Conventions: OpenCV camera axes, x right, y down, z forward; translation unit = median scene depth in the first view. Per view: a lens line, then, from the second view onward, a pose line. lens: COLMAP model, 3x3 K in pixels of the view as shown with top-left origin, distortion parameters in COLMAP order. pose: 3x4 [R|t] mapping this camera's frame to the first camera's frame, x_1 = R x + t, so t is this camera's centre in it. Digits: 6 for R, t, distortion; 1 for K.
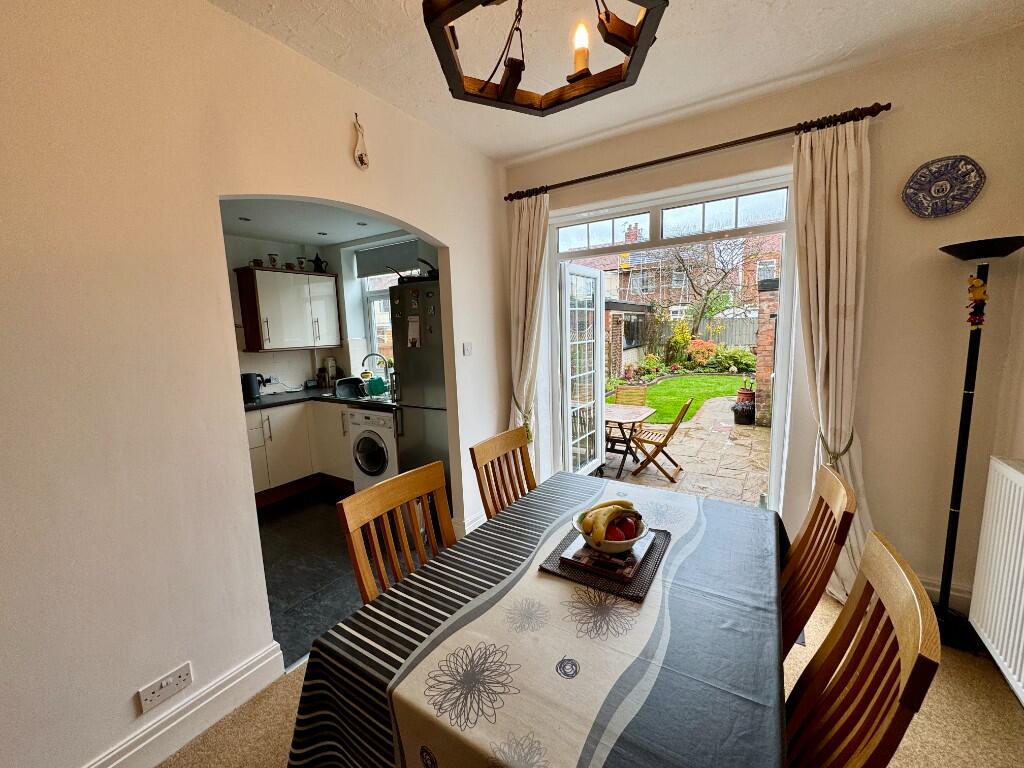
lens RADIAL K [[407.3, 0, 510.9], [0, 407.3, 383.0], [0, 0, 1]] dist [-0.003114, -0.000080]
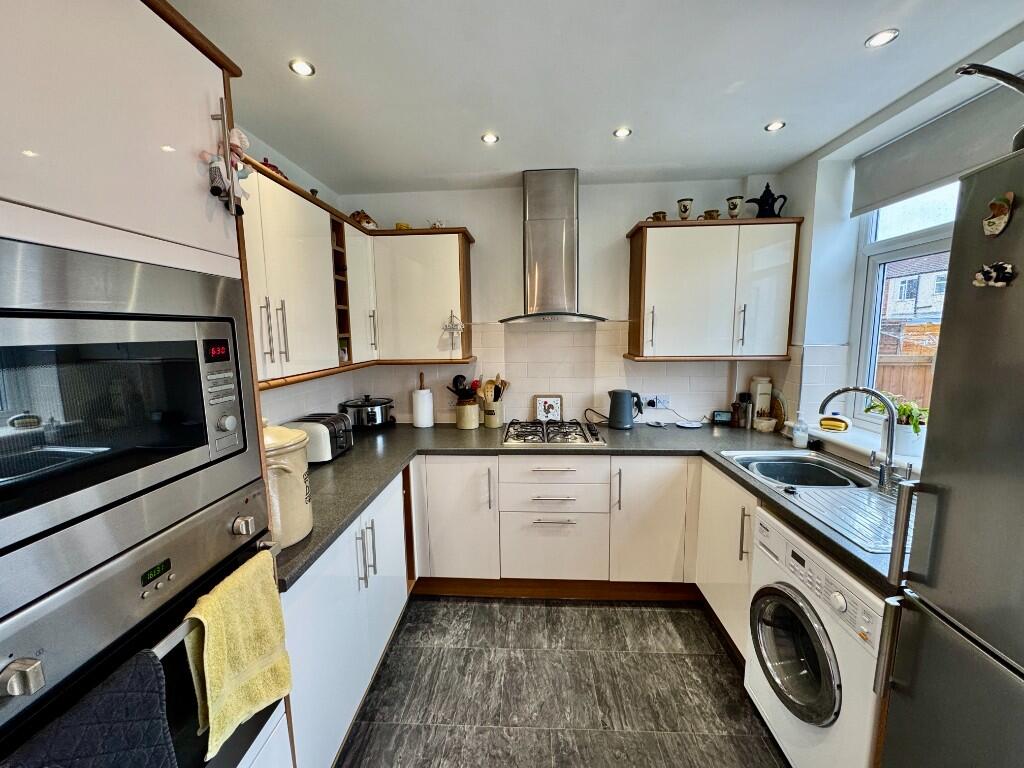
lens RADIAL K [[407.3, 0, 509.2], [0, 407.3, 382.9], [0, 0, 1]] dist [-0.003114, -0.000080]
pose [[0.488526, 0.139282, -0.861361, -0.145117], [-0.129588, 0.987811, 0.086233, -0.061629], [0.862873, 0.069495, 0.500621, 0.454800]]
